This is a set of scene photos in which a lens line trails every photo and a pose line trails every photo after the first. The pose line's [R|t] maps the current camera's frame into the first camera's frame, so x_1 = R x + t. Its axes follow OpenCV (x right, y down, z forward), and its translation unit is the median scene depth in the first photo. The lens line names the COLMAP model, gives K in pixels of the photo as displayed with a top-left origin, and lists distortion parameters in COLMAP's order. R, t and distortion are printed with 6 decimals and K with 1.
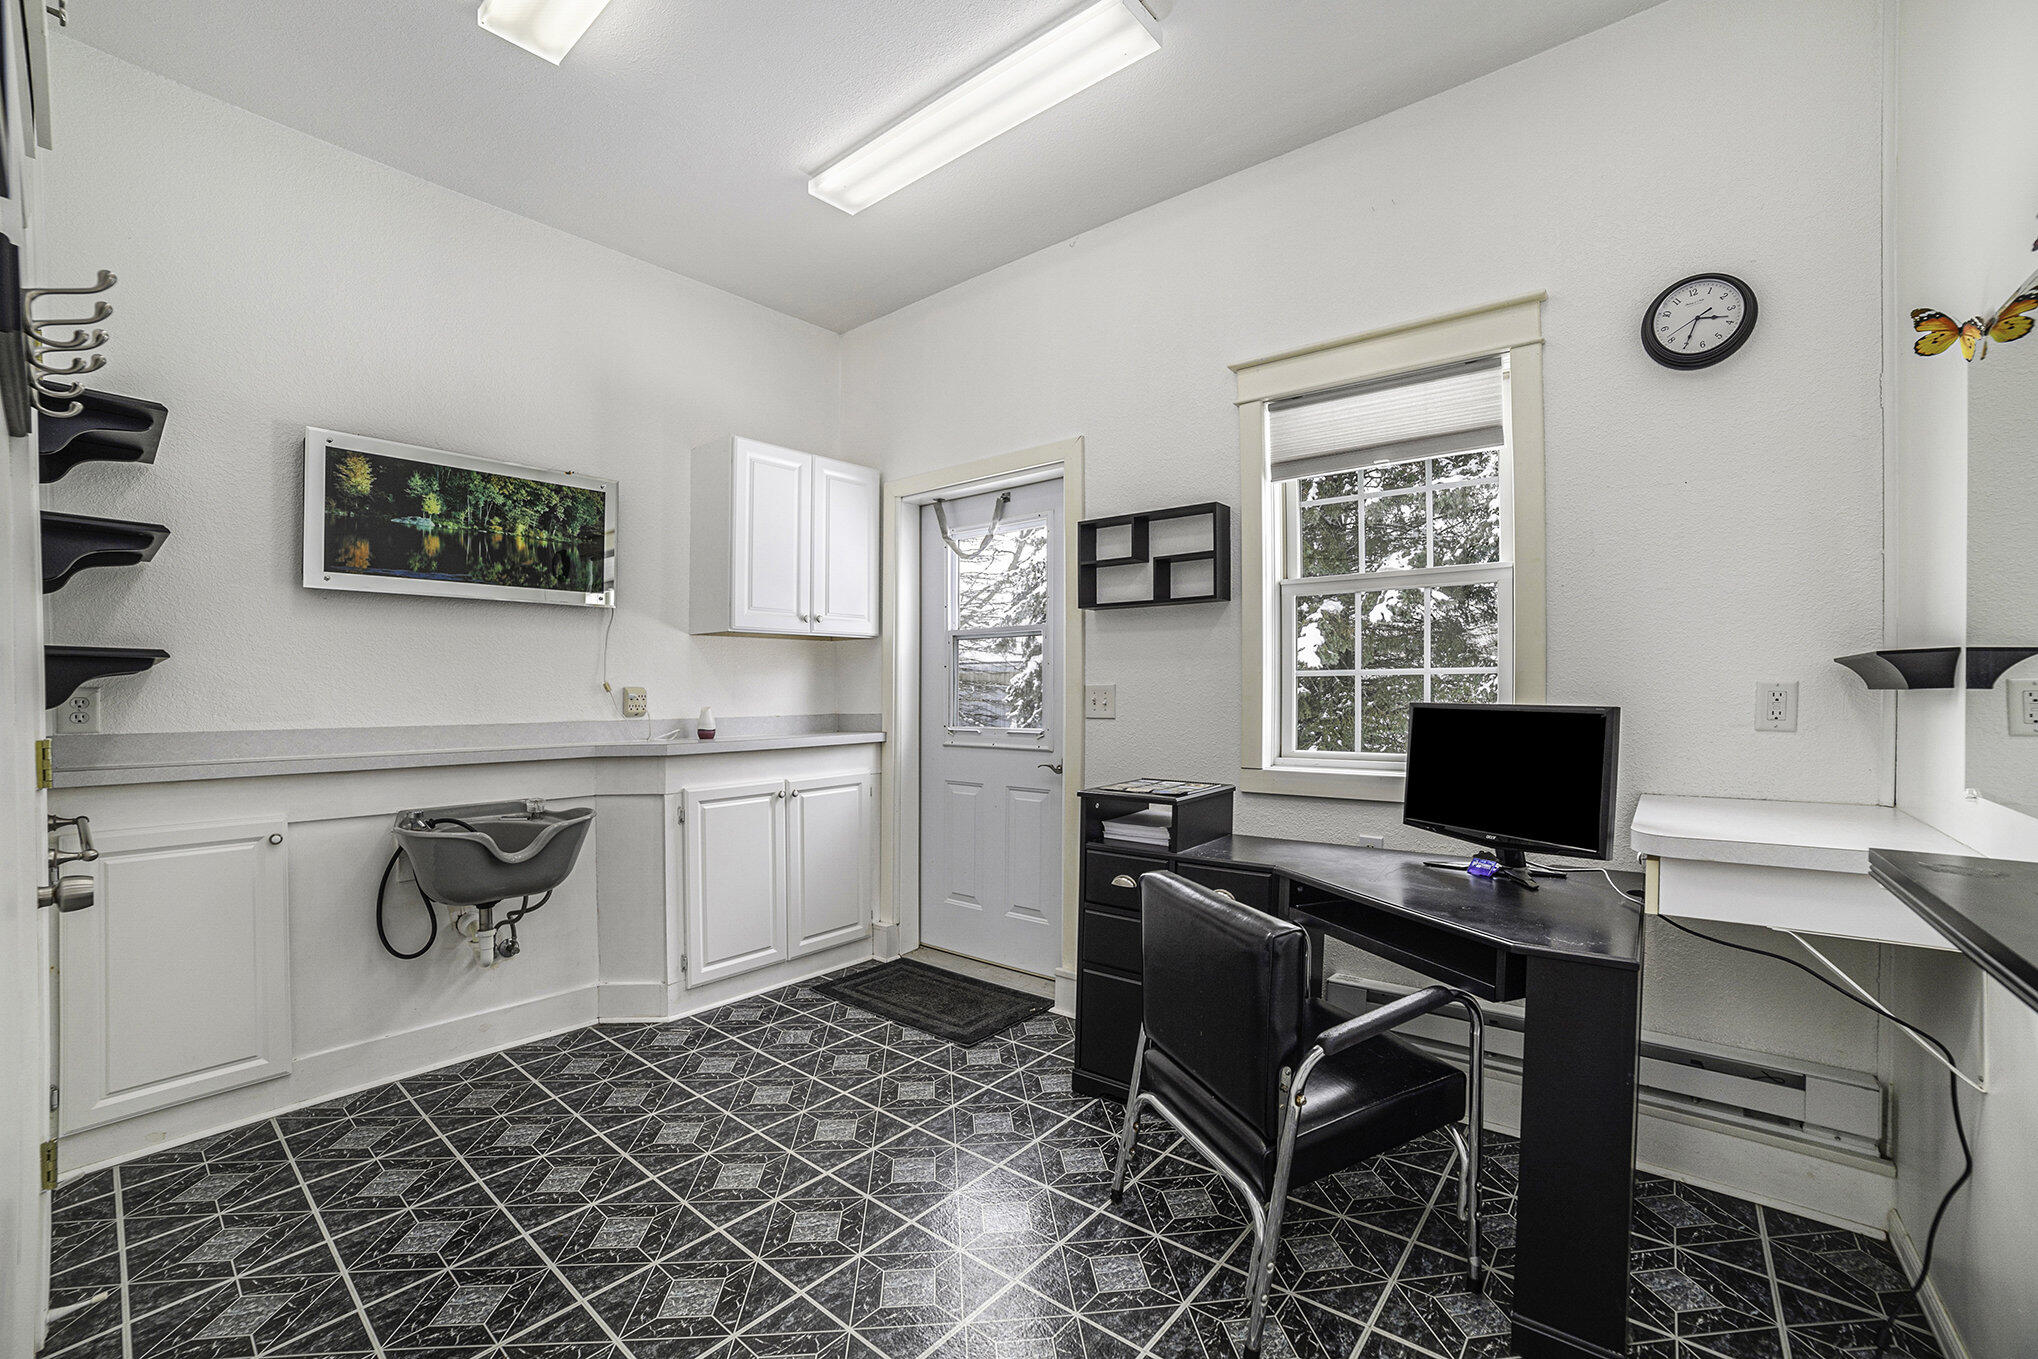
lens RADIAL K [[814.5, 0, 1023.2], [0, 814.5, 655.8], [0, 0, 1]] dist [-0.015893, 0.000051]
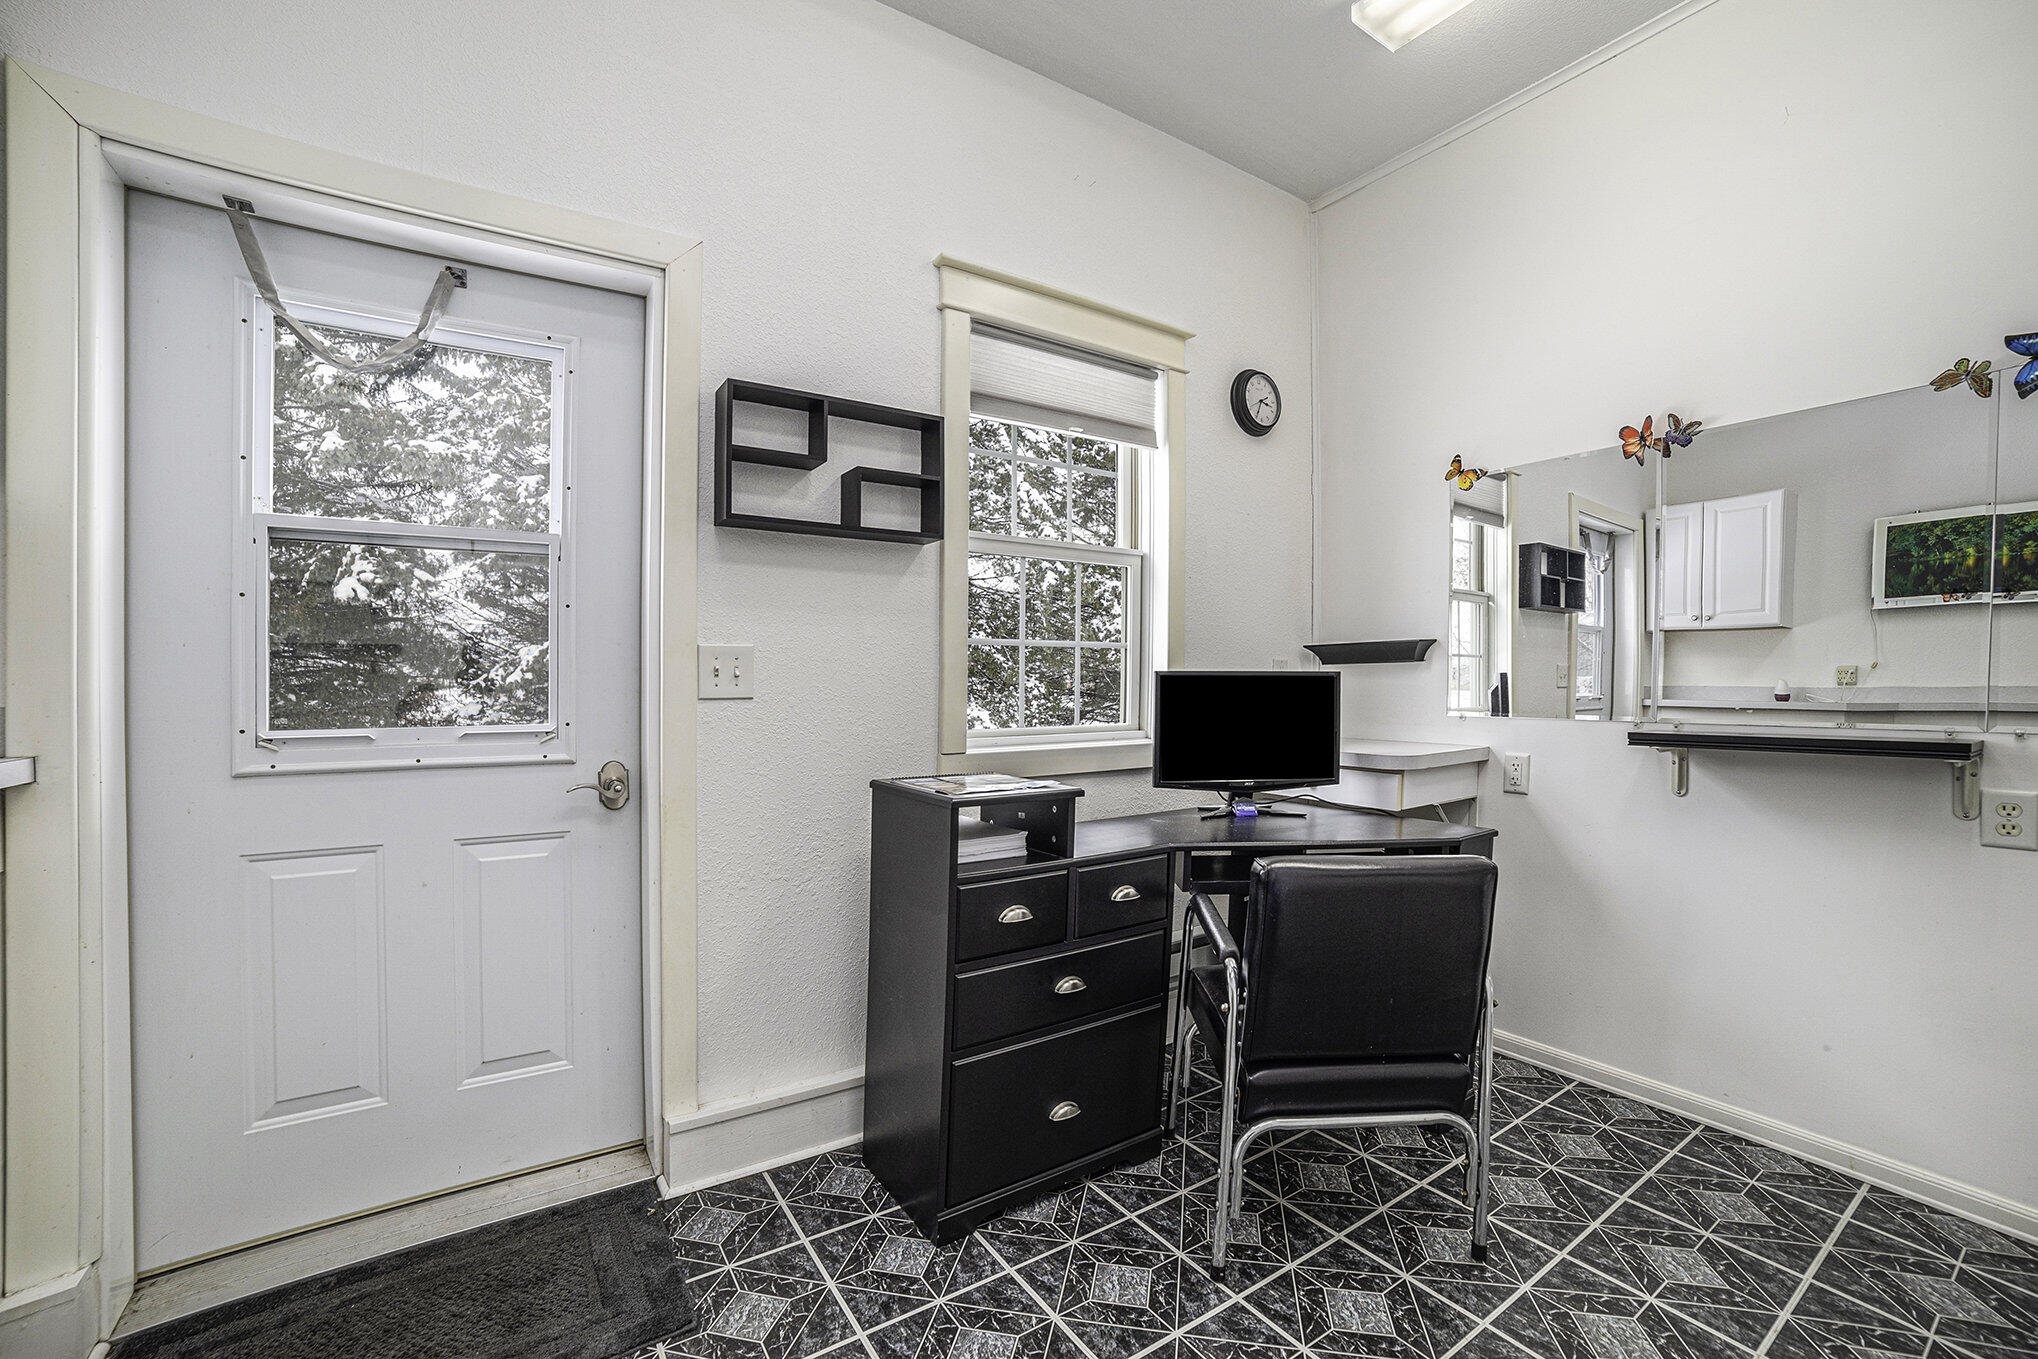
lens RADIAL K [[835.9, 0, 1015.0], [0, 835.9, 668.1], [0, 0, 1]] dist [-0.115600, 0.044891]
pose [[0.339882, 0.019798, 0.940260, -0.443361], [-0.037059, 0.999284, -0.007645, 0.052313], [-0.939737, -0.032247, 0.340373, 0.604942]]
